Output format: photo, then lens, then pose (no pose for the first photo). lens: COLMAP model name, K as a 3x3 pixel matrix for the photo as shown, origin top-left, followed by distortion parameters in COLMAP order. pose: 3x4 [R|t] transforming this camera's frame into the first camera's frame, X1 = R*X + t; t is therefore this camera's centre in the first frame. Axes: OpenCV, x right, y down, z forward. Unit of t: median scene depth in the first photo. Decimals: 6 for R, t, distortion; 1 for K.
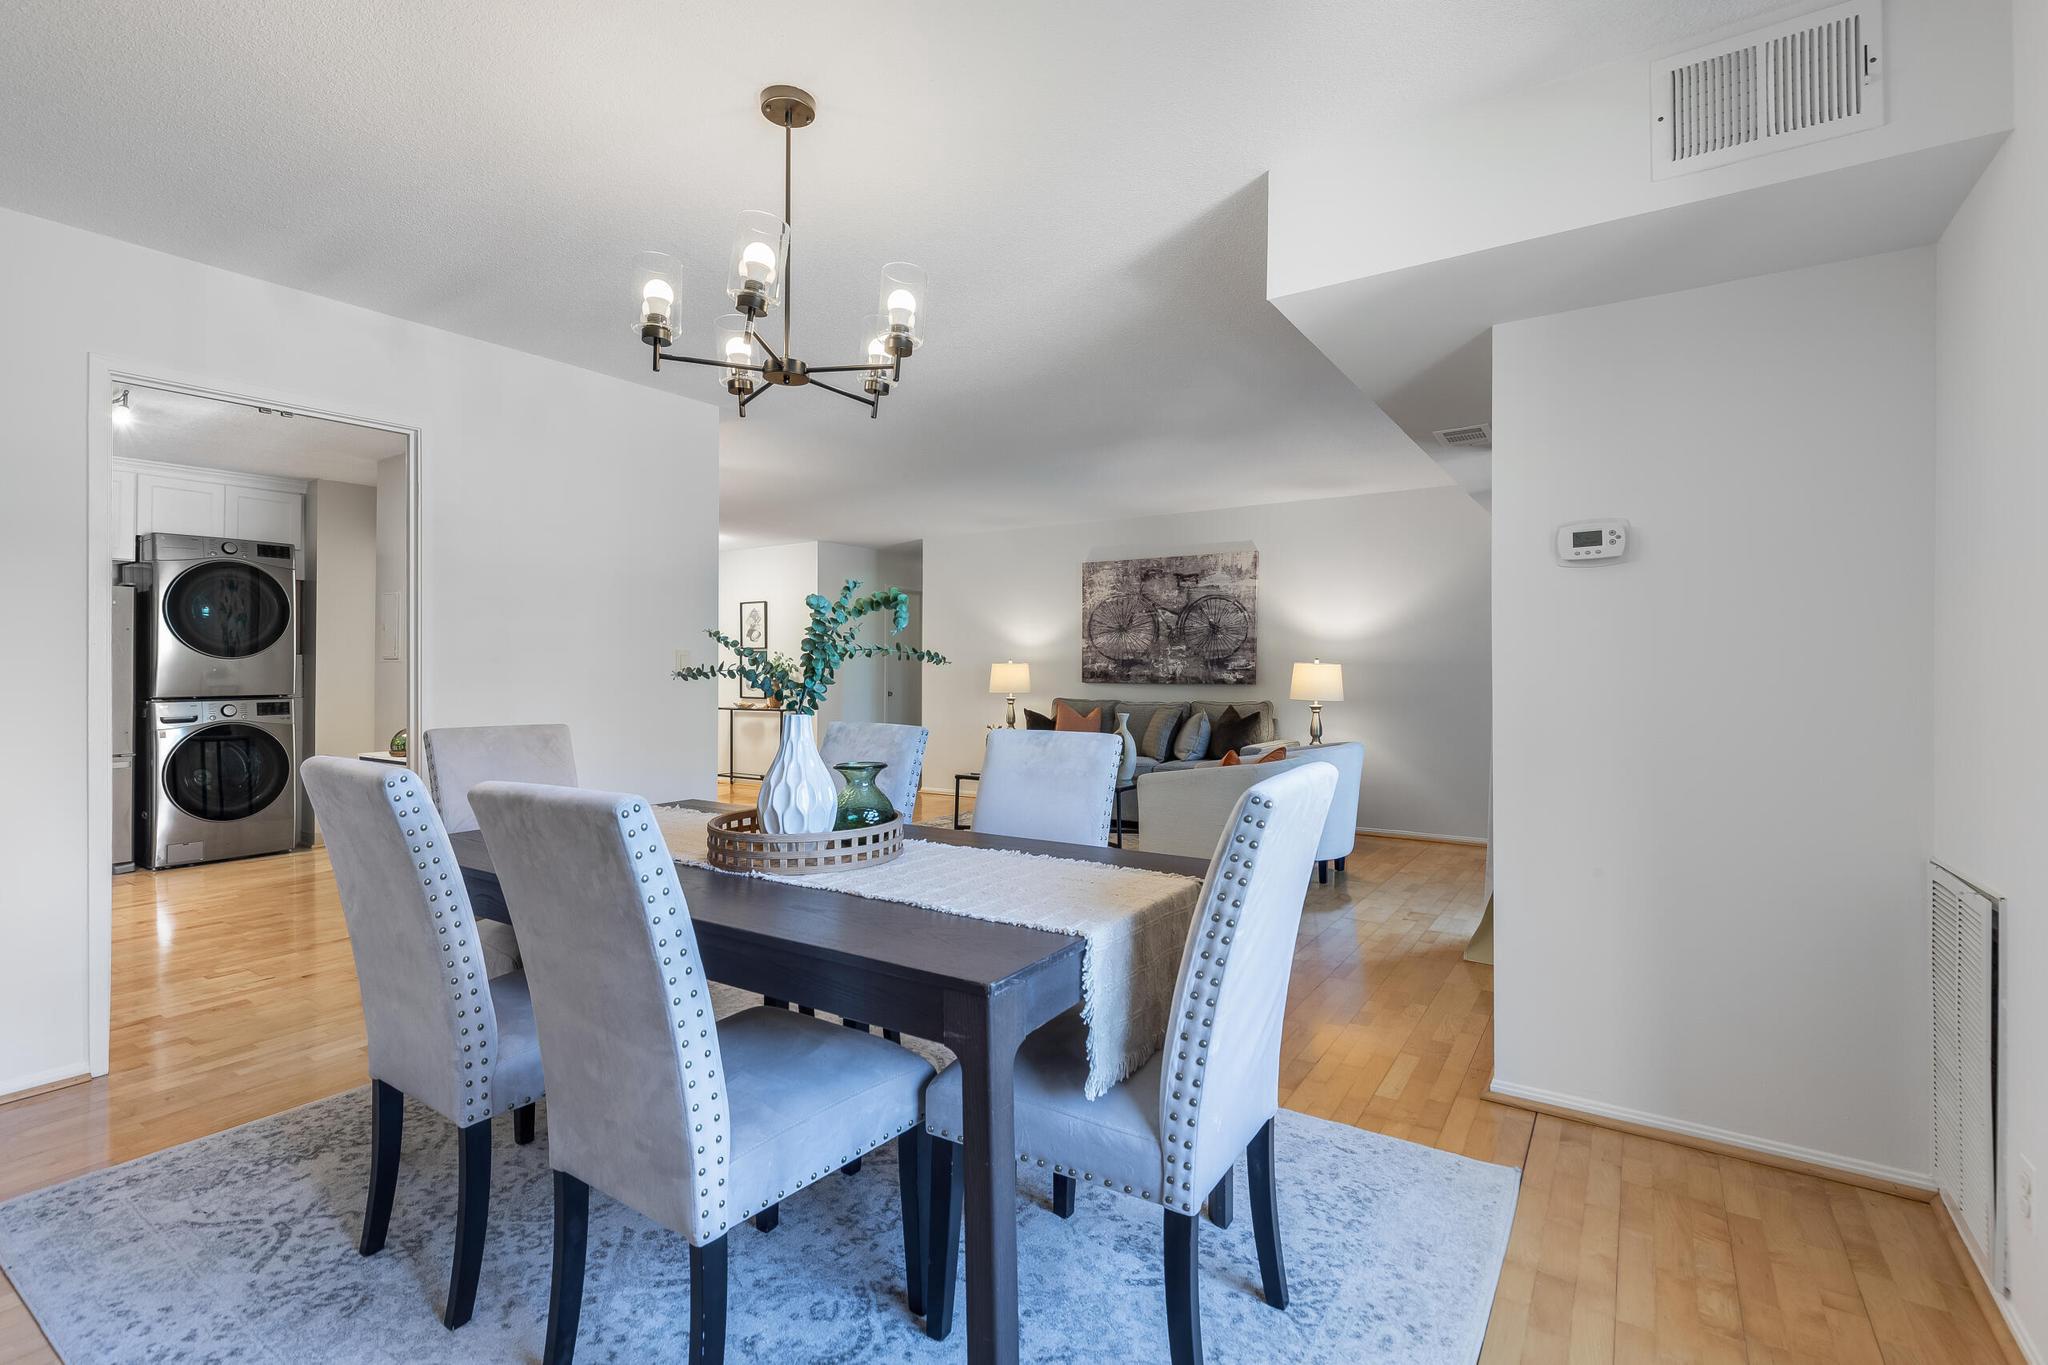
lens RADIAL K [[928.7, 0, 1028.1], [0, 928.7, 668.8], [0, 0, 1]] dist [0.002817, 0.000649]
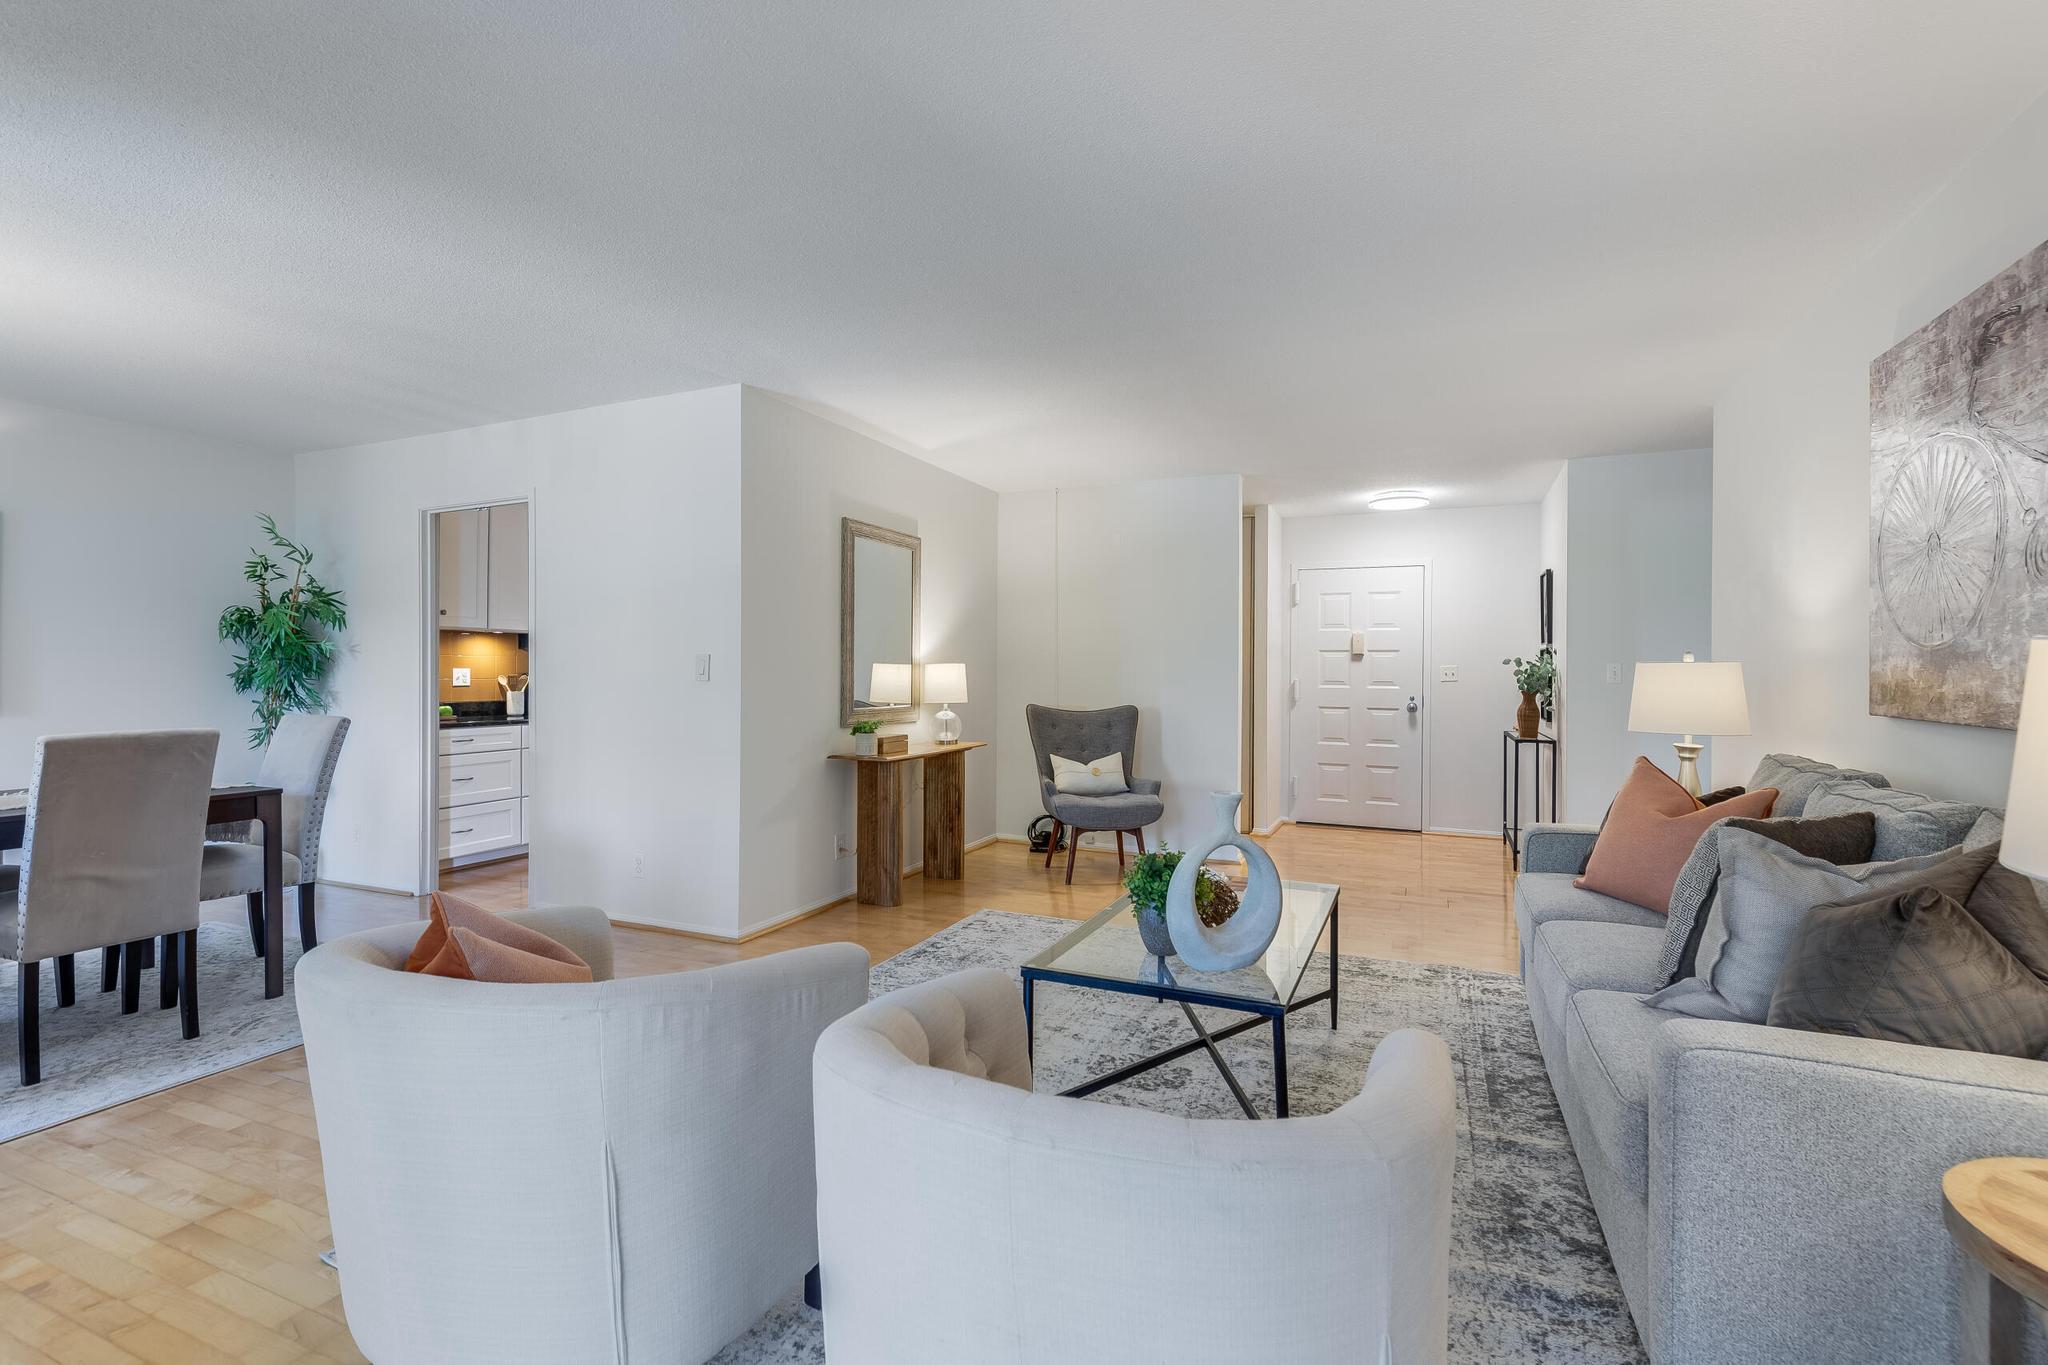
lens RADIAL K [[922.8, 0, 1013.6], [0, 922.8, 671.2], [0, 0, 1]] dist [-0.000293, -0.000689]
pose [[0.158104, -0.002696, -0.987419, 0.360407], [-0.002365, 0.999992, -0.003109, 0.000355], [0.987420, 0.002827, 0.158097, 0.675079]]
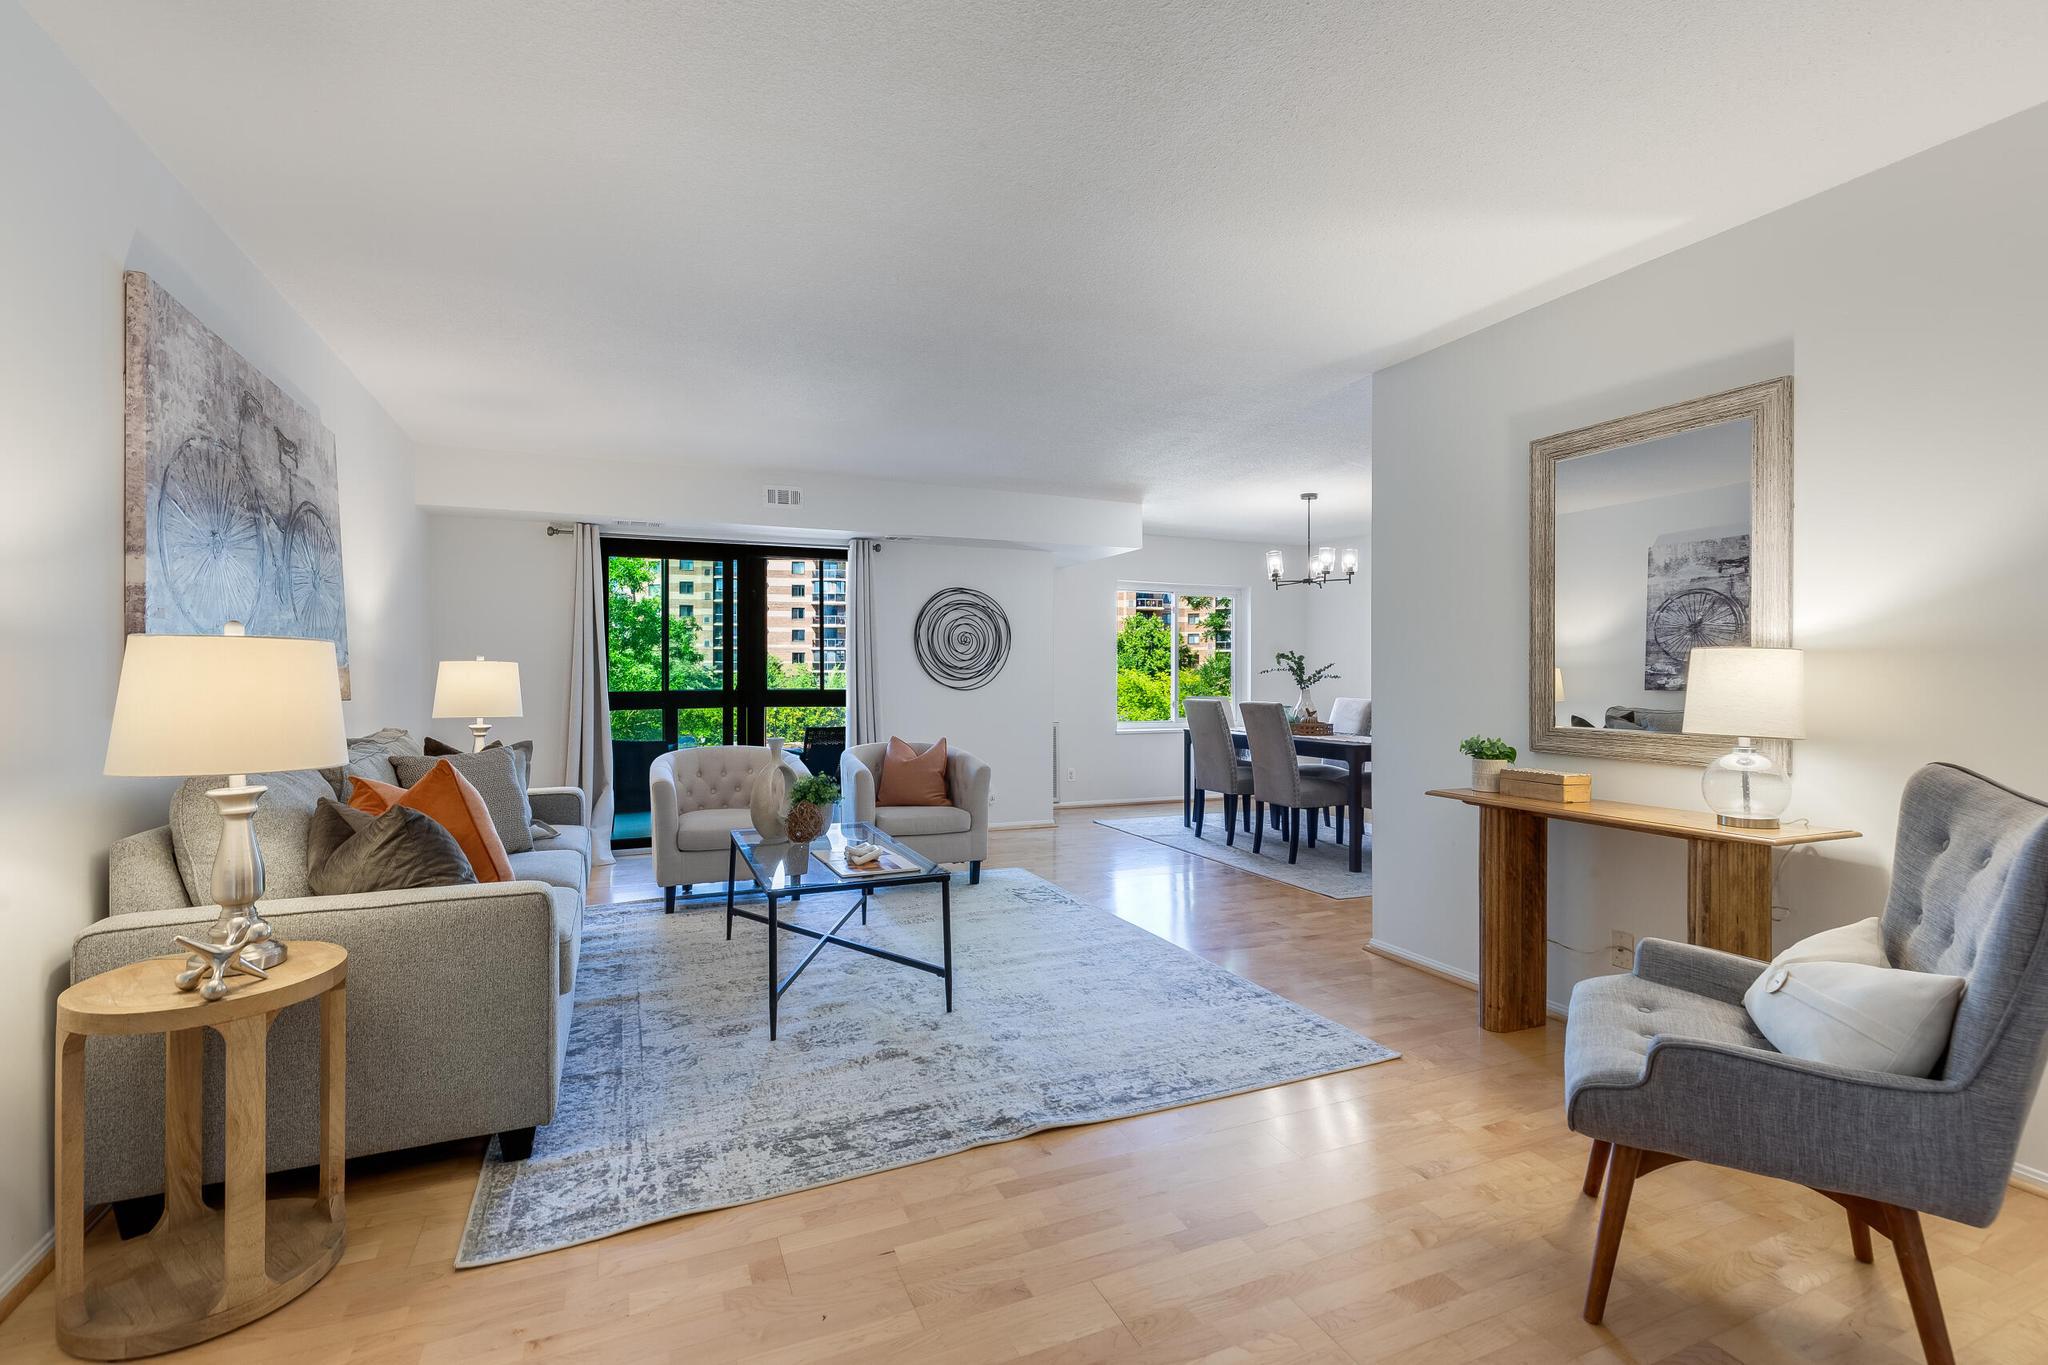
lens RADIAL K [[919.9, 0, 1027.6], [0, 919.9, 676.2], [0, 0, 1]] dist [0.003901, -0.000045]
pose [[-0.838347, -0.002640, 0.545131, -0.322293], [-0.002684, 0.999996, 0.000715, 0.002631], [-0.545131, -0.000864, -0.838350, 1.147792]]
